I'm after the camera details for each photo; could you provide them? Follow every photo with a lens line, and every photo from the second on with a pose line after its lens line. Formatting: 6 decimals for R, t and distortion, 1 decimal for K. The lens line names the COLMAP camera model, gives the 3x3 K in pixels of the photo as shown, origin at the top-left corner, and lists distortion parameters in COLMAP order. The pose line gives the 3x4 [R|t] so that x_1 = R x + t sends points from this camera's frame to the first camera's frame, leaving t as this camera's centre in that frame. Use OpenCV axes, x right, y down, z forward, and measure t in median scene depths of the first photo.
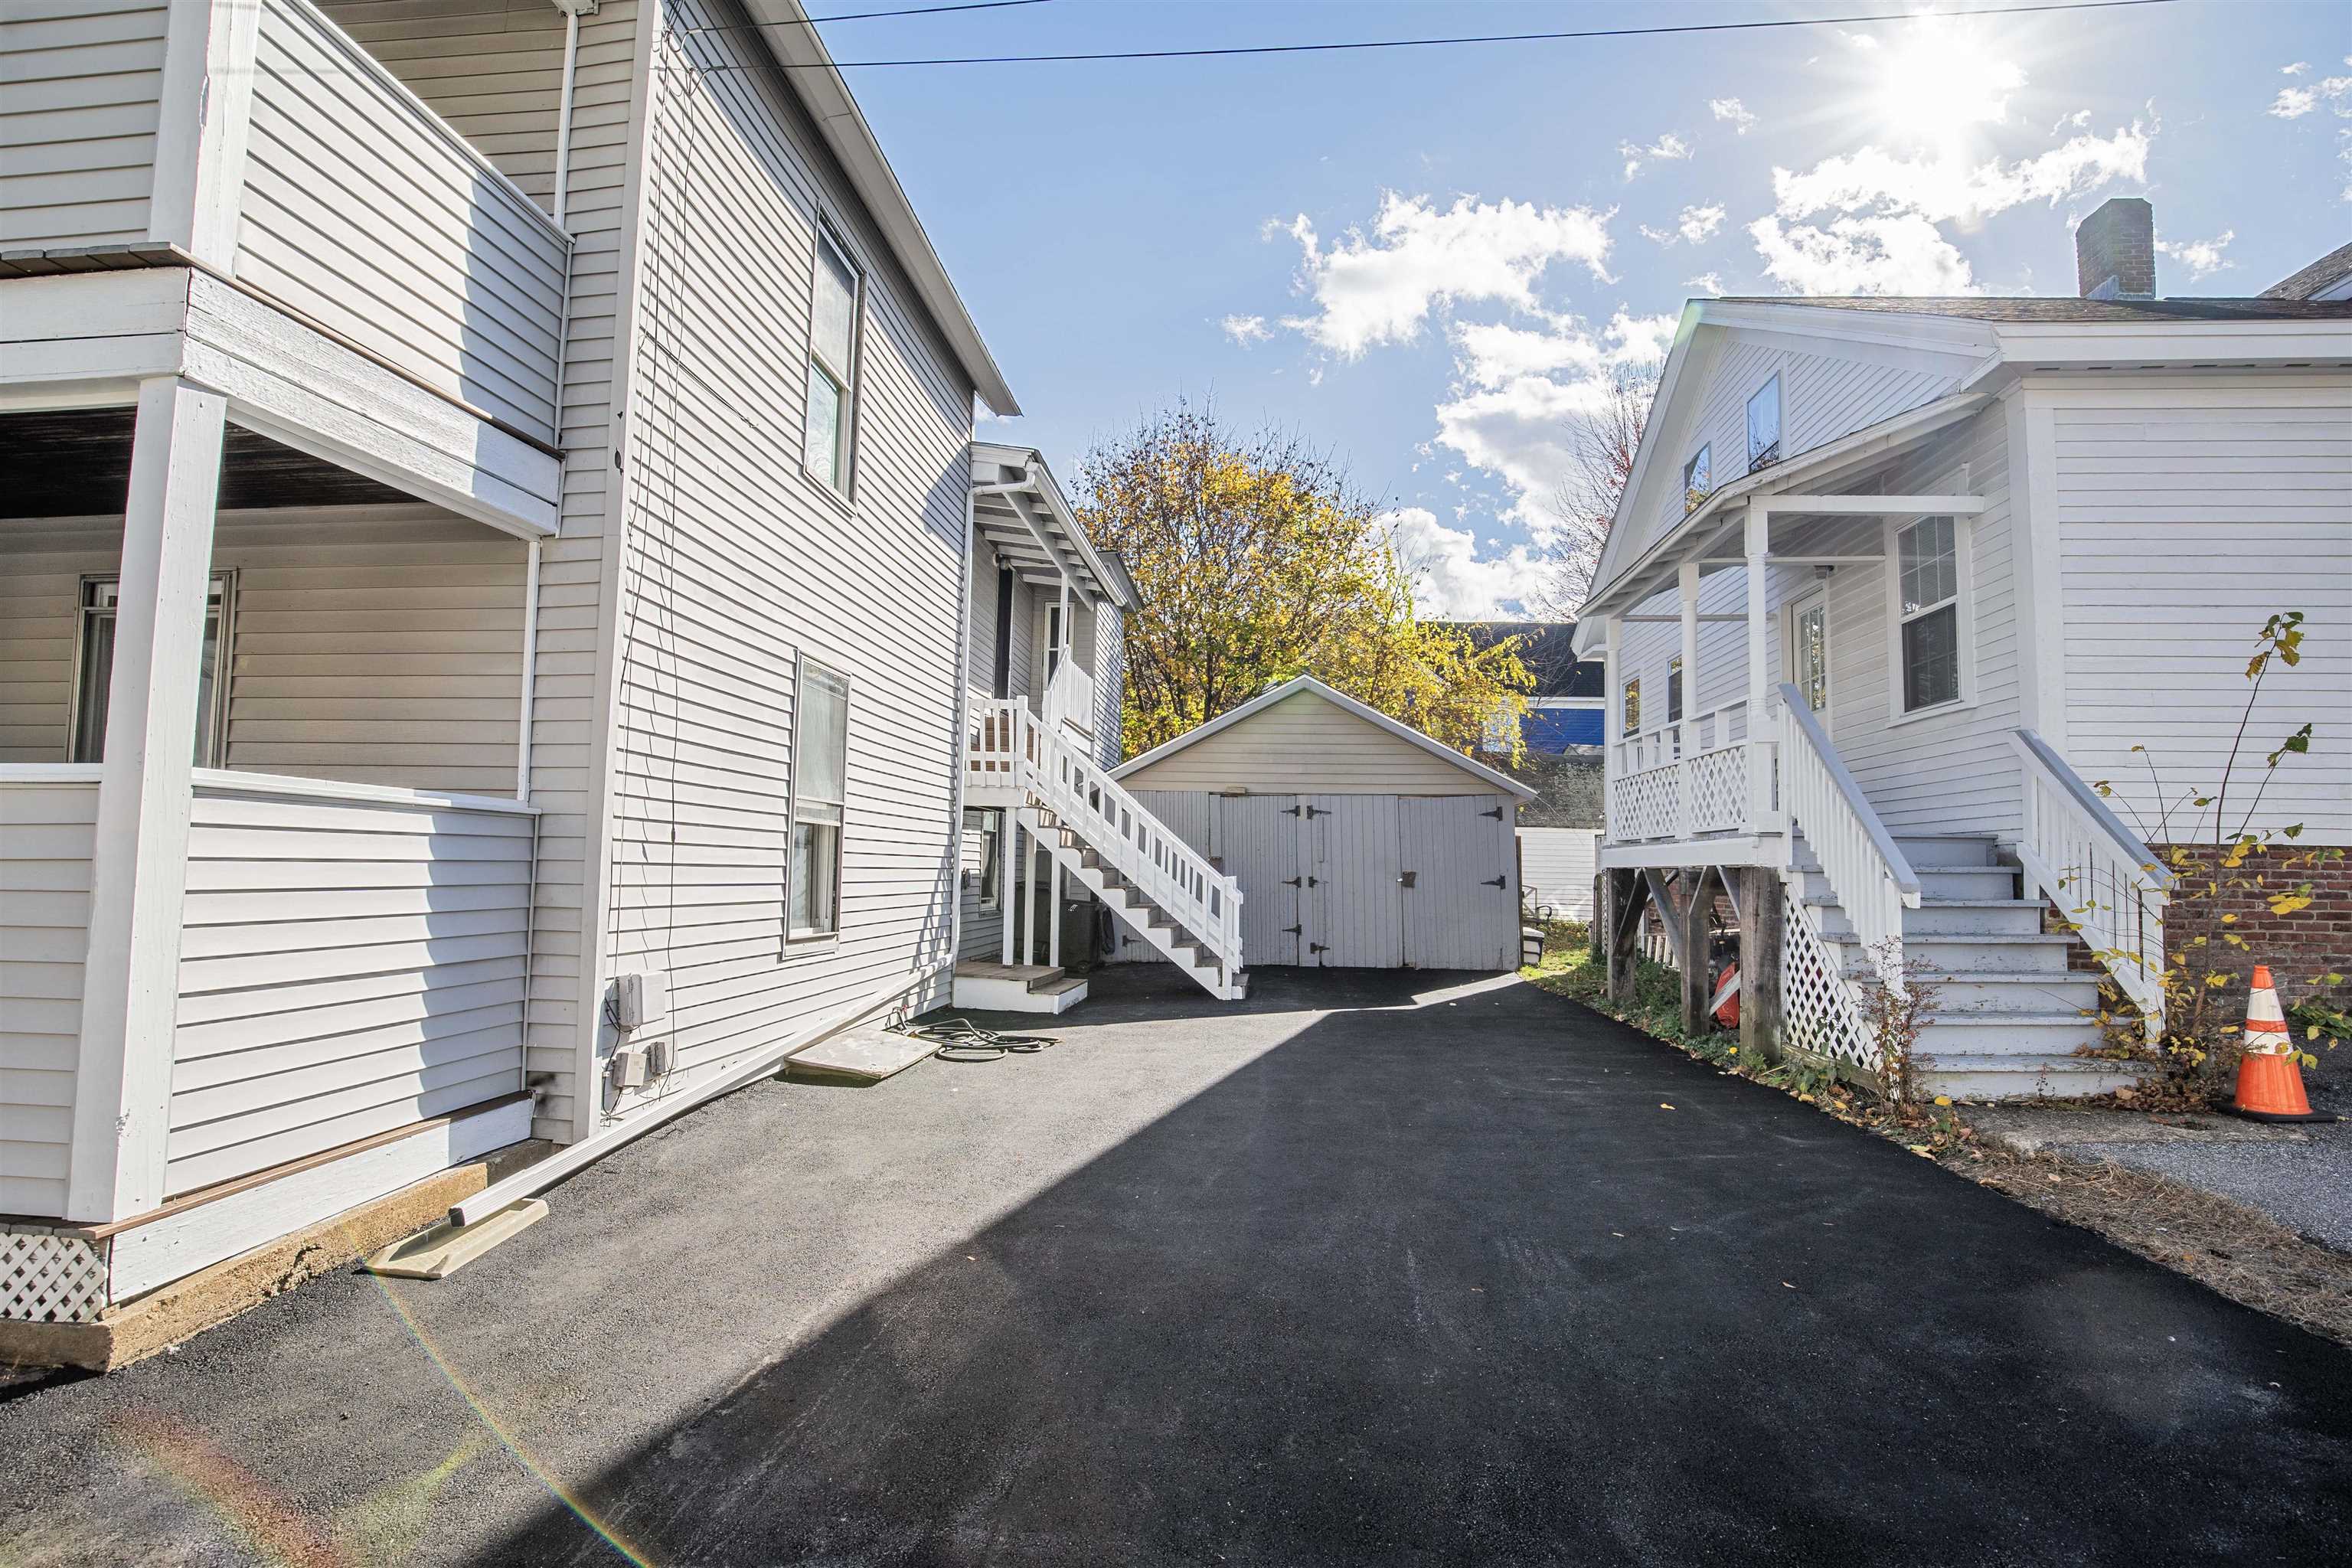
lens RADIAL K [[1111.8, 0, 1173.4], [0, 1111.8, 804.2], [0, 0, 1]] dist [-0.028672, 0.001353]
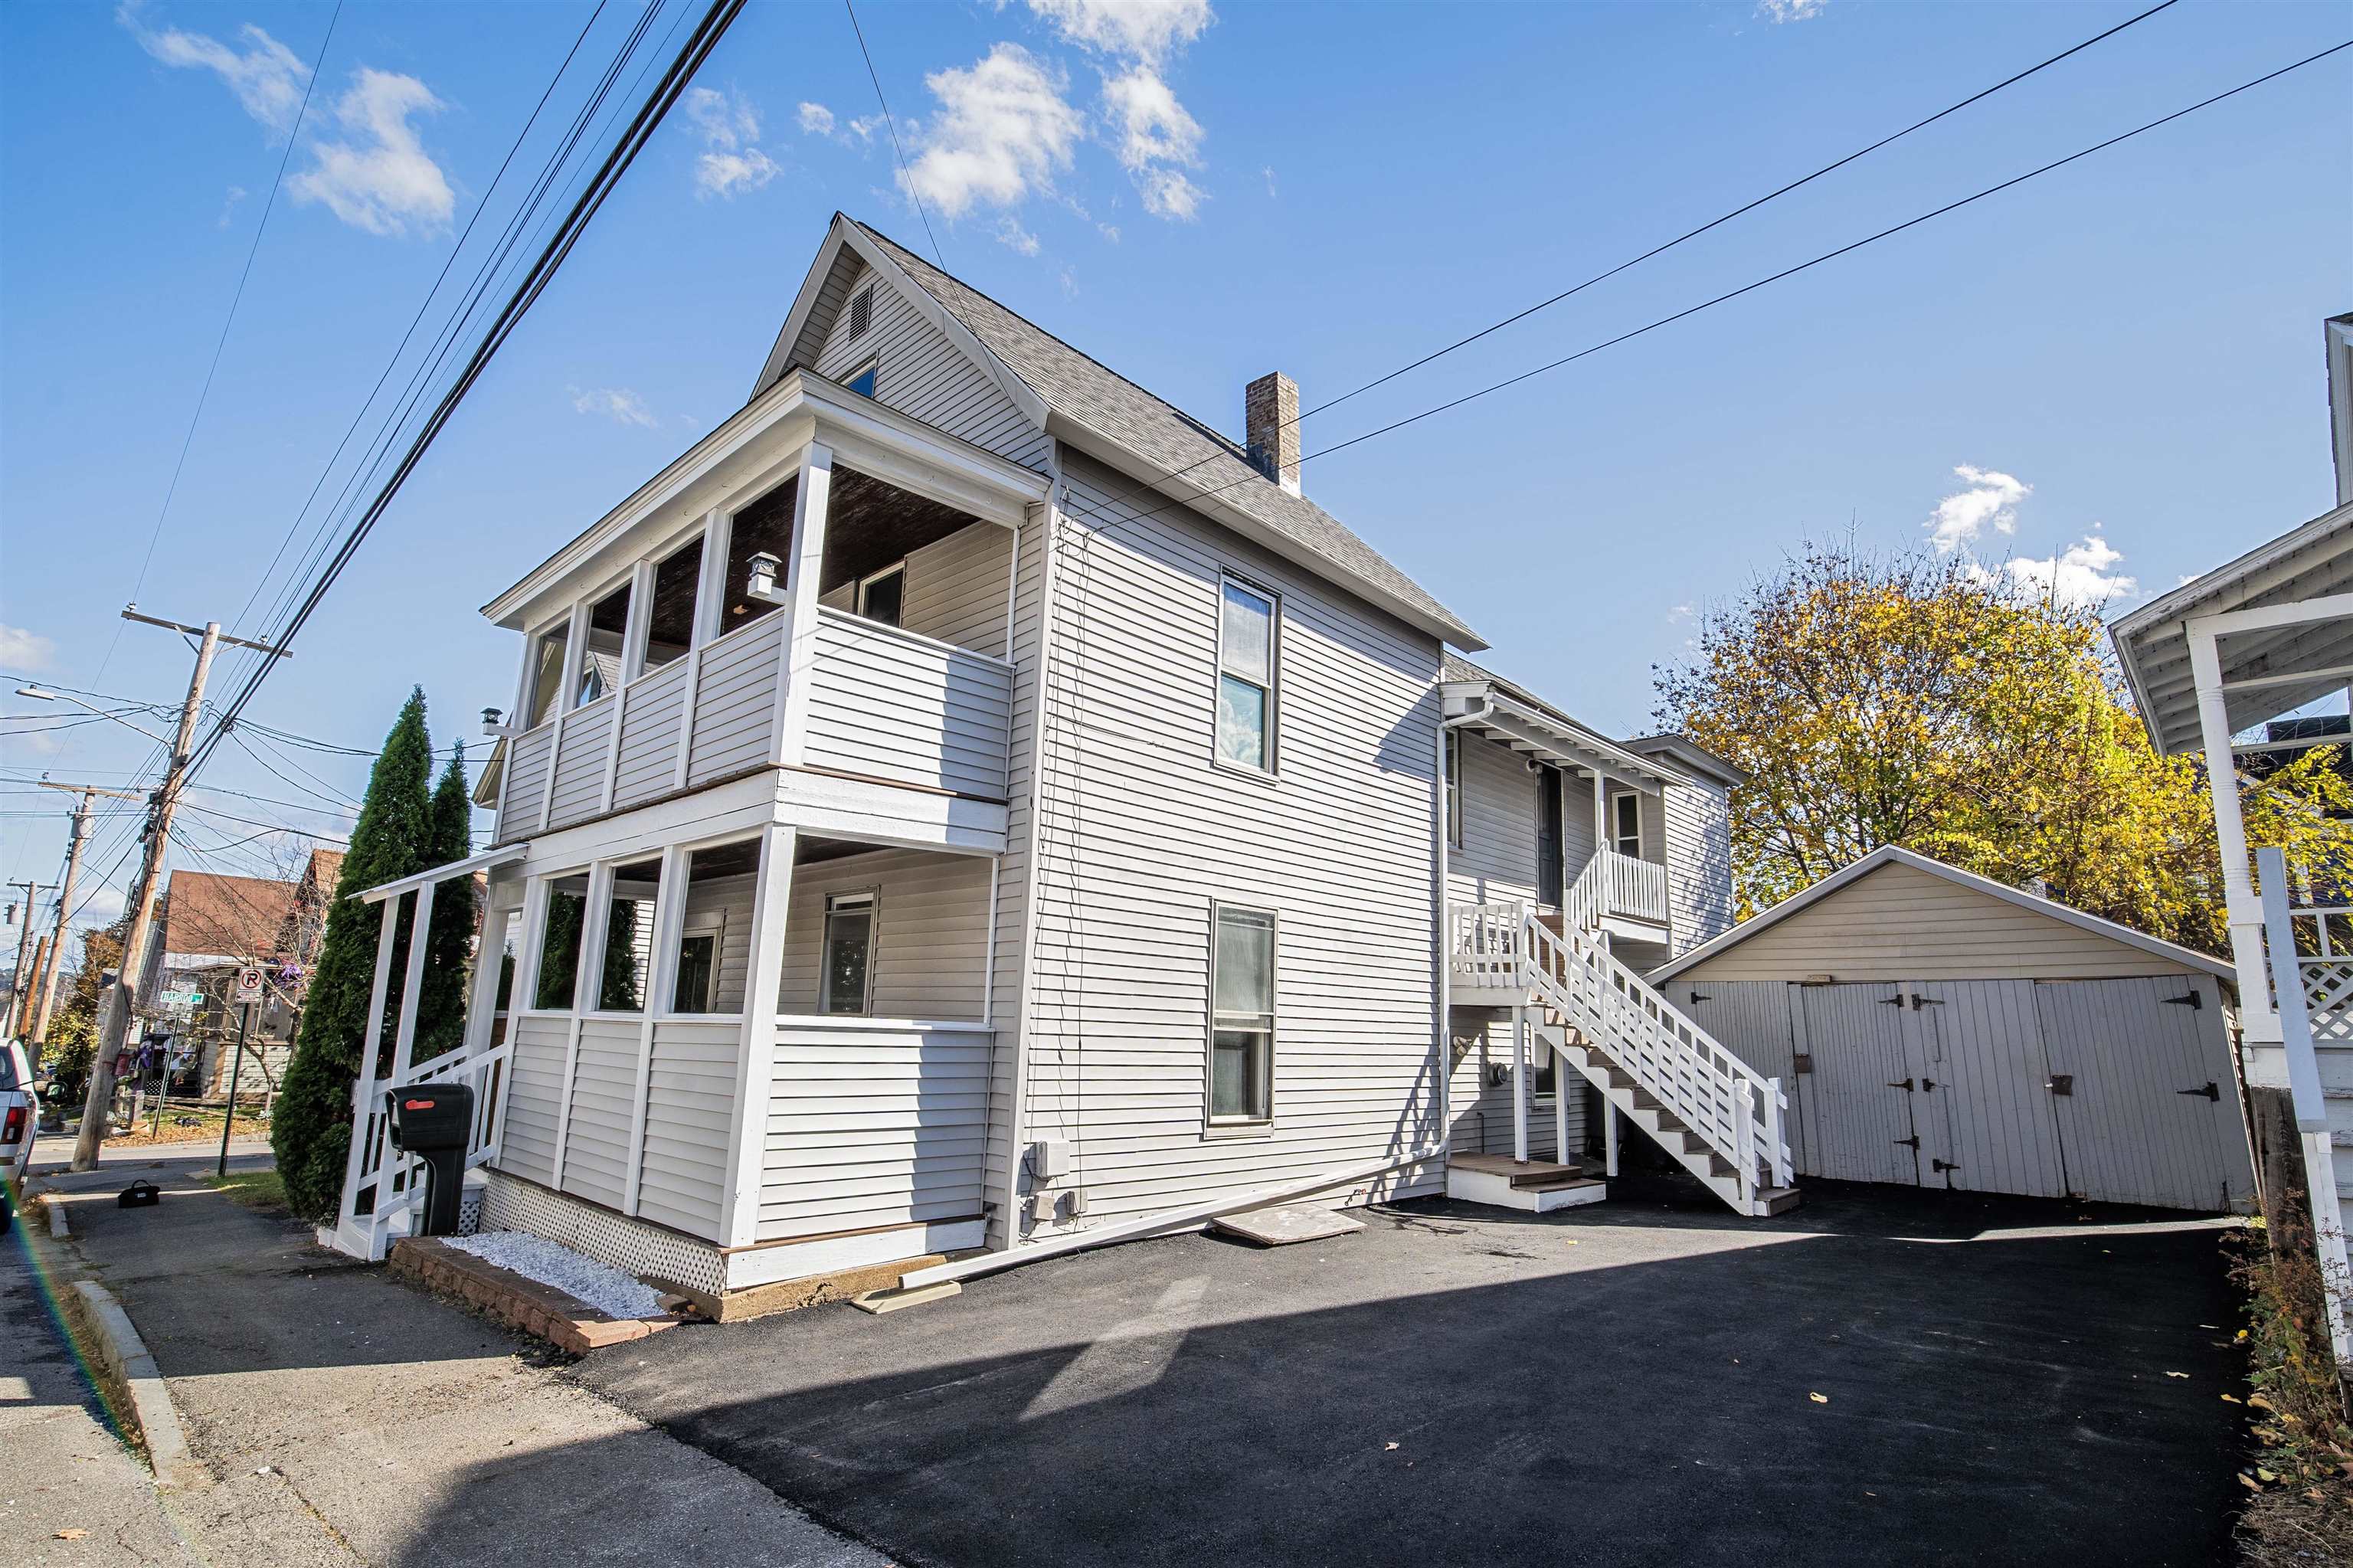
lens RADIAL K [[1137.4, 0, 1175.3], [0, 1137.4, 805.6], [0, 0, 1]] dist [-0.034163, 0.007081]
pose [[0.783174, -0.117609, -0.610579, 0.621709], [0.021368, 0.986460, -0.162602, -0.038672], [0.621435, 0.114298, 0.775083, -0.121503]]
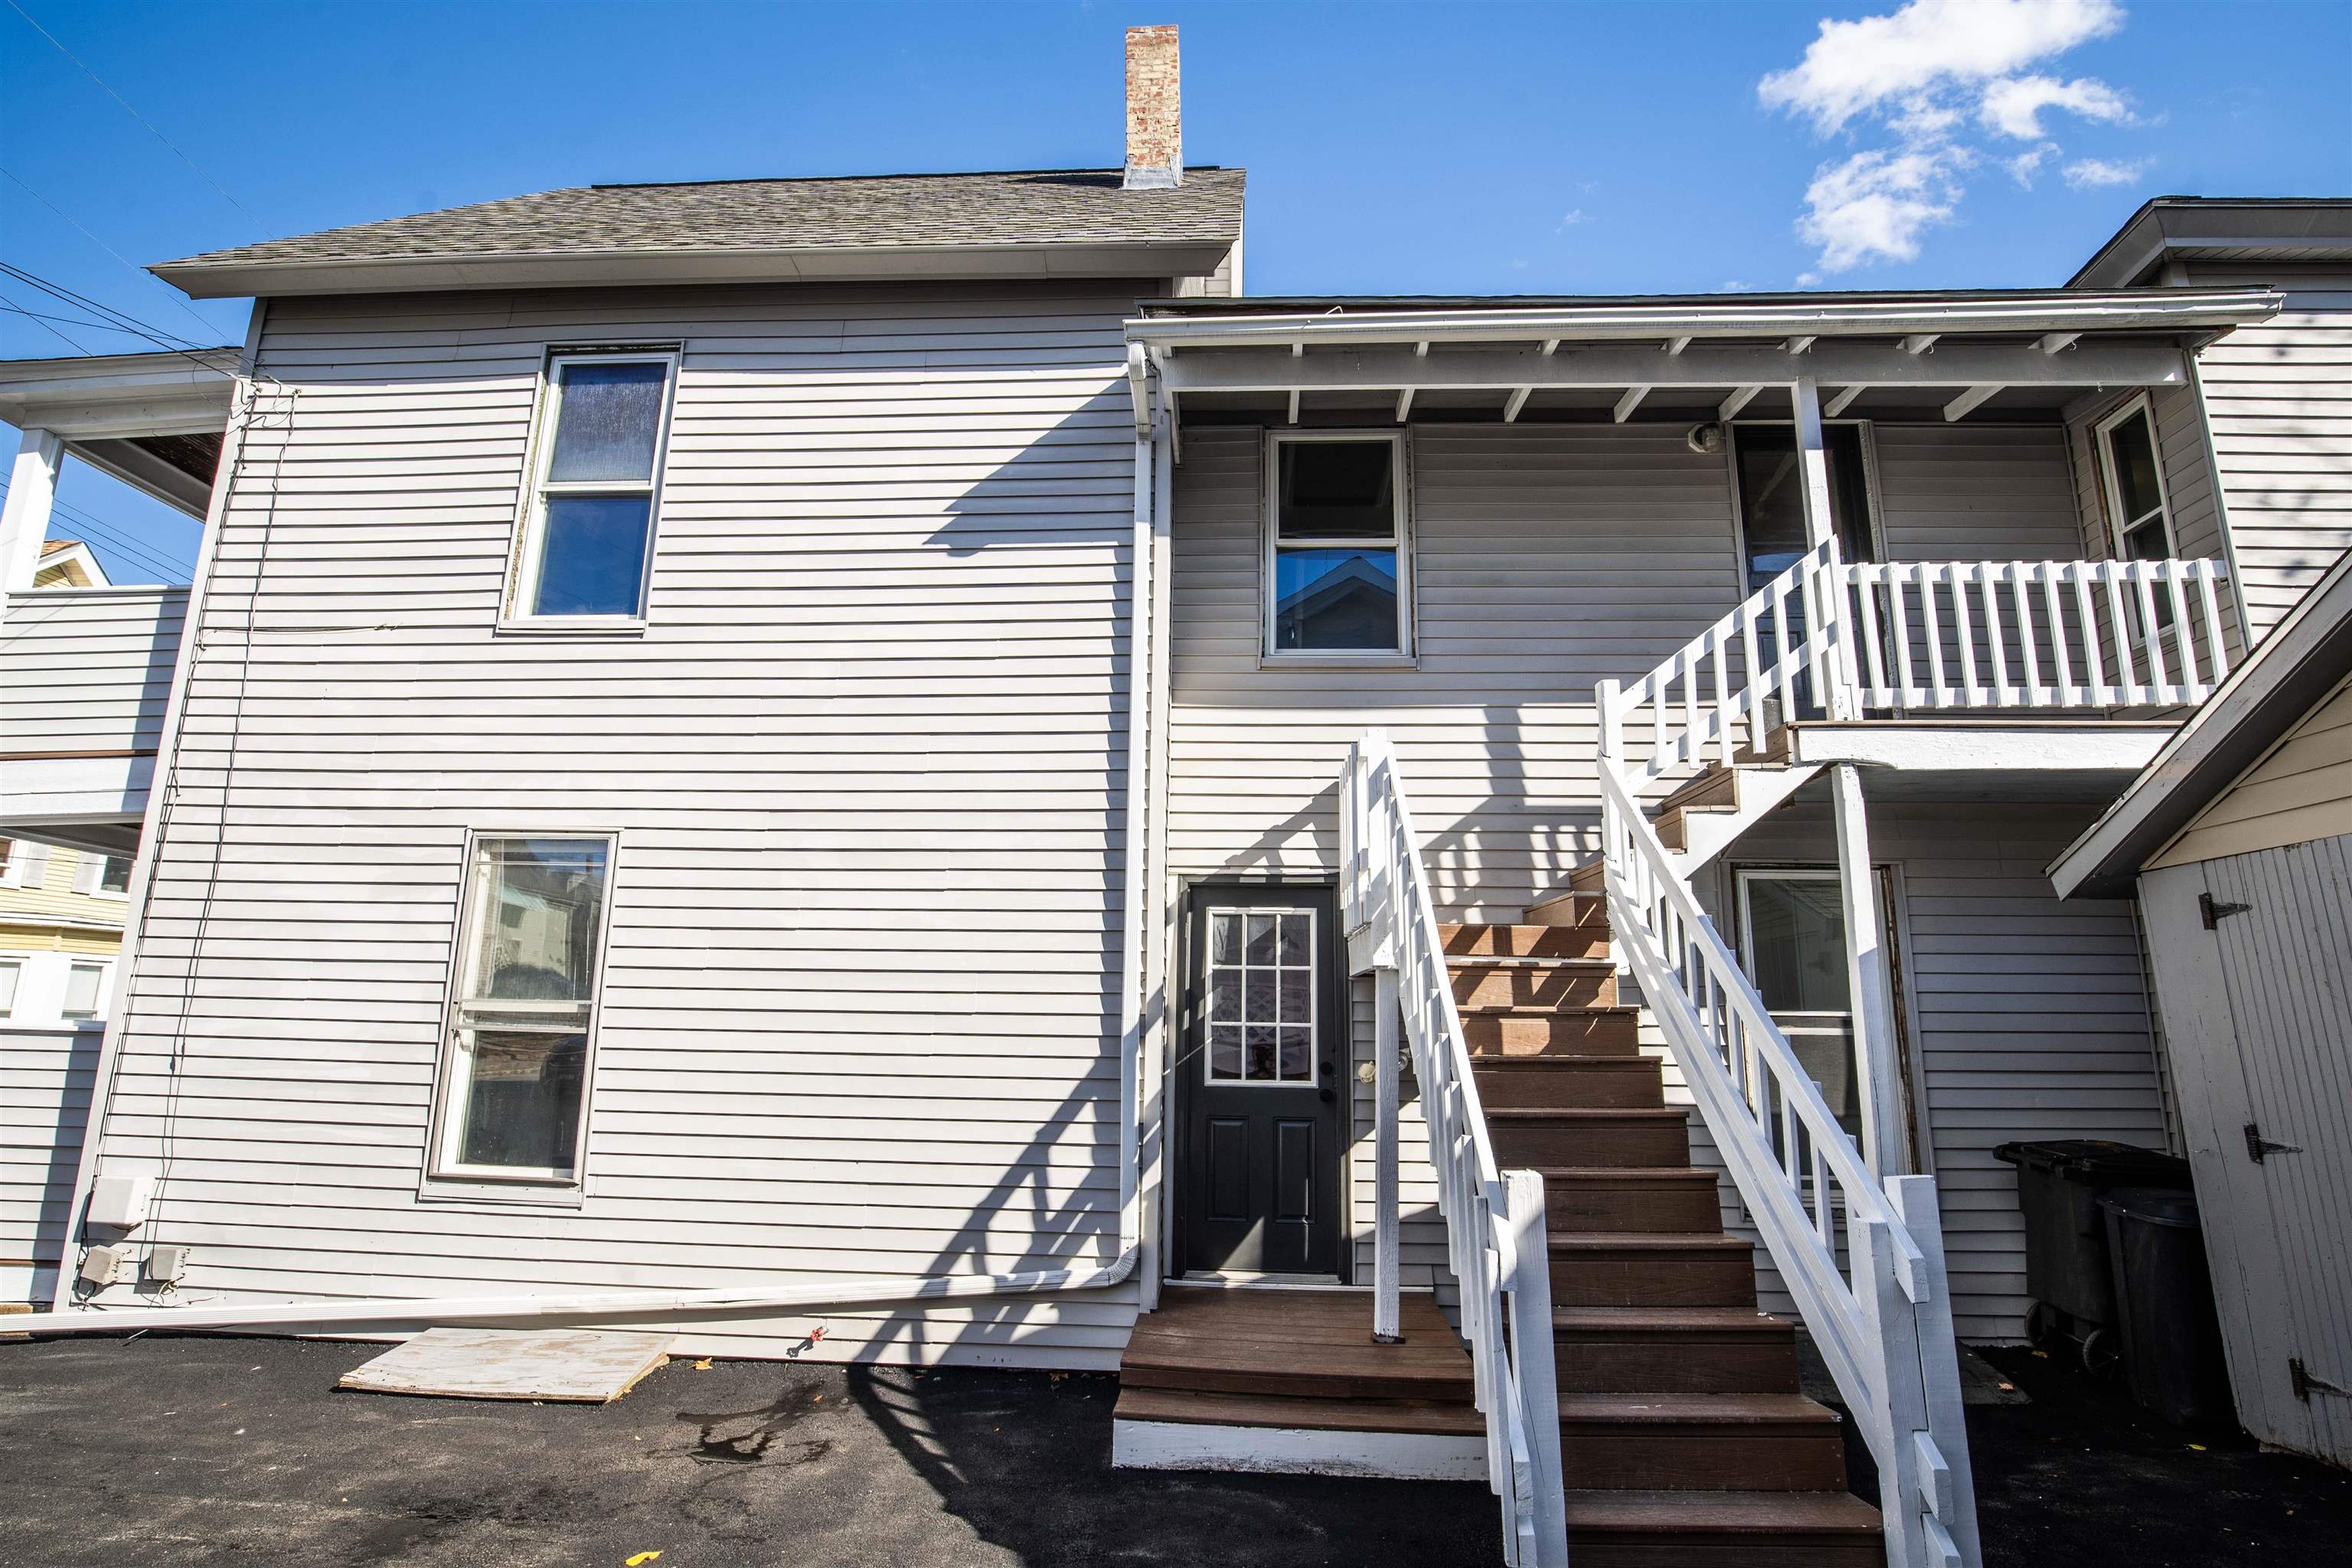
lens RADIAL K [[1111.8, 0, 1173.4], [0, 1111.8, 804.2], [0, 0, 1]] dist [-0.028672, 0.001353]
pose [[0.040860, -0.219897, -0.974667, 0.700603], [0.045028, 0.974896, -0.218061, 0.072460], [0.998150, -0.034977, 0.049736, 2.003503]]
